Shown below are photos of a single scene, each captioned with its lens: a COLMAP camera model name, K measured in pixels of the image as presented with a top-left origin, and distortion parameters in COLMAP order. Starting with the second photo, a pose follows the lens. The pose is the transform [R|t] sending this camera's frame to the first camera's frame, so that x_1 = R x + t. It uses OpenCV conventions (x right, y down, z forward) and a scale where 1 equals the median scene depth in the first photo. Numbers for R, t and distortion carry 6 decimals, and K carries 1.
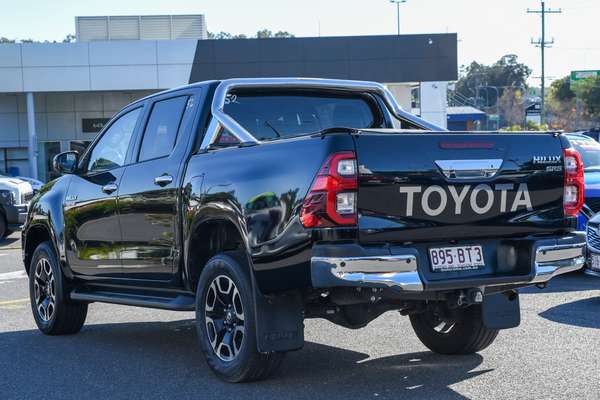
lens RADIAL K [[1047.5, 0, 300.2], [0, 1047.5, 201.0], [0, 0, 1]] dist [-0.026280, 0.000000]
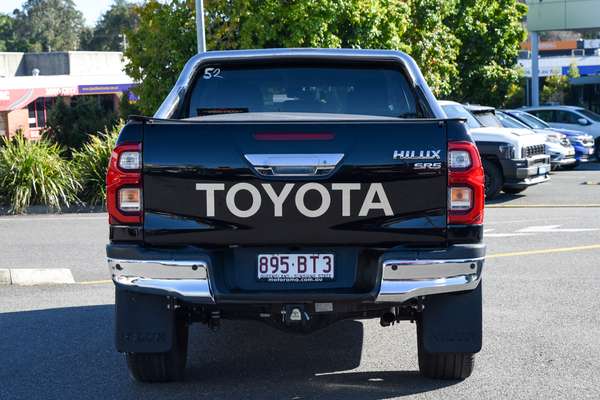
lens RADIAL K [[1006.5, 0, 299.8], [0, 1006.5, 199.2], [0, 0, 1]] dist [-0.024997, 0.000000]
pose [[0.910533, 0.037131, -0.411766, 0.498310], [-0.028661, 0.999232, 0.026729, -0.024061], [0.412442, -0.012536, 0.910897, 0.247881]]
